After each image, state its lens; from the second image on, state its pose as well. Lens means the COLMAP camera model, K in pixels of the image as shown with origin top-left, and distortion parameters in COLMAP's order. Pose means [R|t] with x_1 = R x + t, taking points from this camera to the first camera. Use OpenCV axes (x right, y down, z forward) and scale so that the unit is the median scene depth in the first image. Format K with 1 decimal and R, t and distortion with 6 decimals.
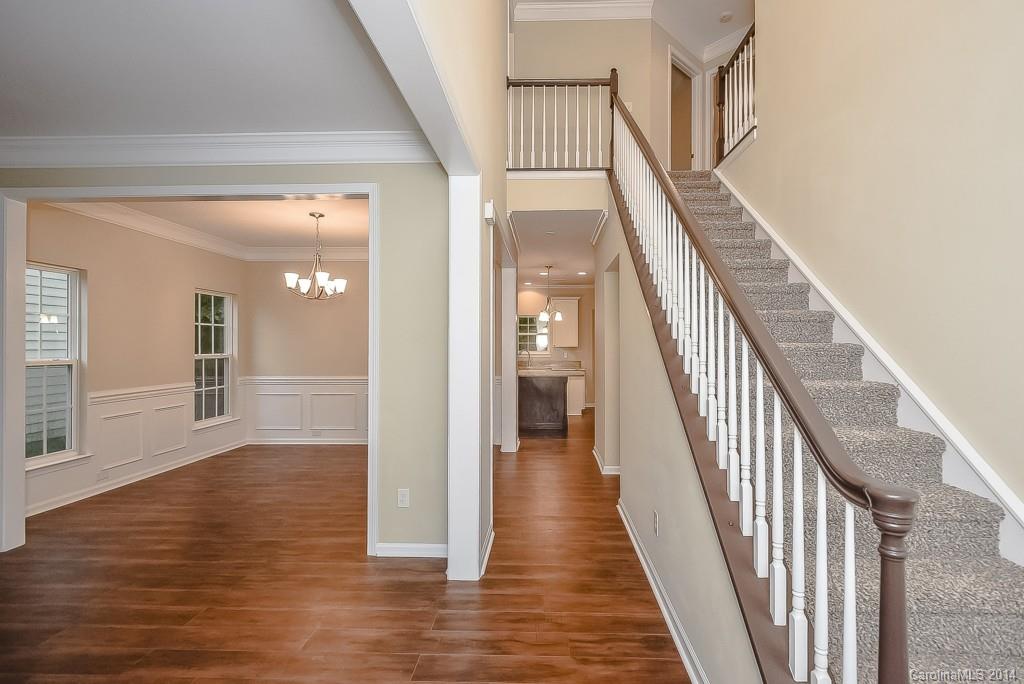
lens RADIAL K [[468.8, 0, 545.5], [0, 468.8, 345.1], [0, 0, 1]] dist [-0.010504, -0.000744]
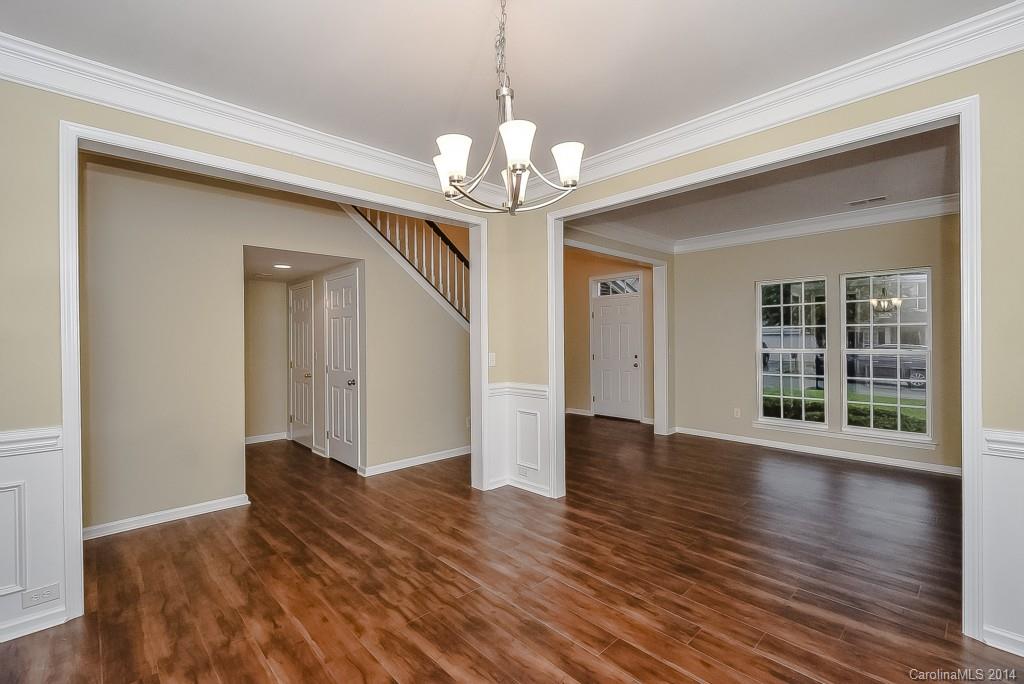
lens RADIAL K [[451.3, 0, 518.5], [0, 451.3, 339.7], [0, 0, 1]] dist [0.008497, -0.007969]
pose [[-0.699490, 0.004968, 0.714625, -1.306154], [0.005201, 0.999985, -0.001861, 0.010875], [-0.714623, 0.002415, -0.699505, 2.161347]]
